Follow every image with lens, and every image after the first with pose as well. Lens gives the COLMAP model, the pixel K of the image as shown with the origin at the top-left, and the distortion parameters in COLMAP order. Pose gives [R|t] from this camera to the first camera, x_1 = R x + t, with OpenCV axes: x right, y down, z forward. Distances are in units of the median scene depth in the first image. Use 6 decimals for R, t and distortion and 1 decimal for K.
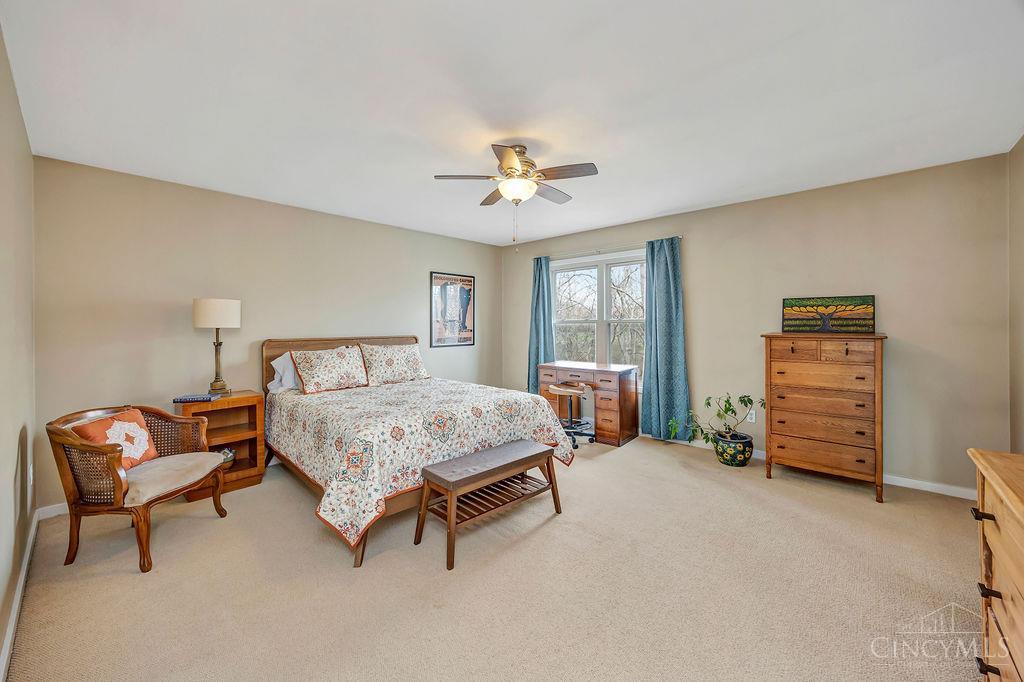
lens RADIAL K [[392.5, 0, 528.8], [0, 392.5, 321.1], [0, 0, 1]] dist [-0.003797, -0.000180]
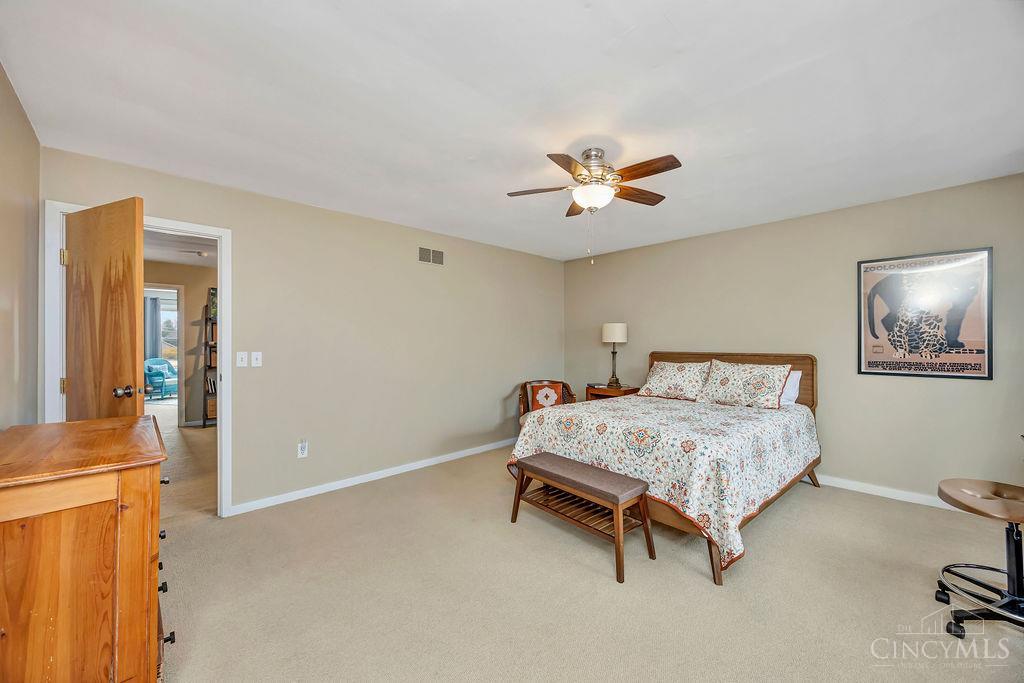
lens RADIAL K [[392.5, 0, 514.3], [0, 392.5, 340.1], [0, 0, 1]] dist [-0.003797, -0.000180]
pose [[-0.083718, -0.000048, -0.996490, 0.659933], [0.009552, 0.999954, -0.000851, 0.006041], [0.996444, -0.009590, -0.083713, 0.656443]]
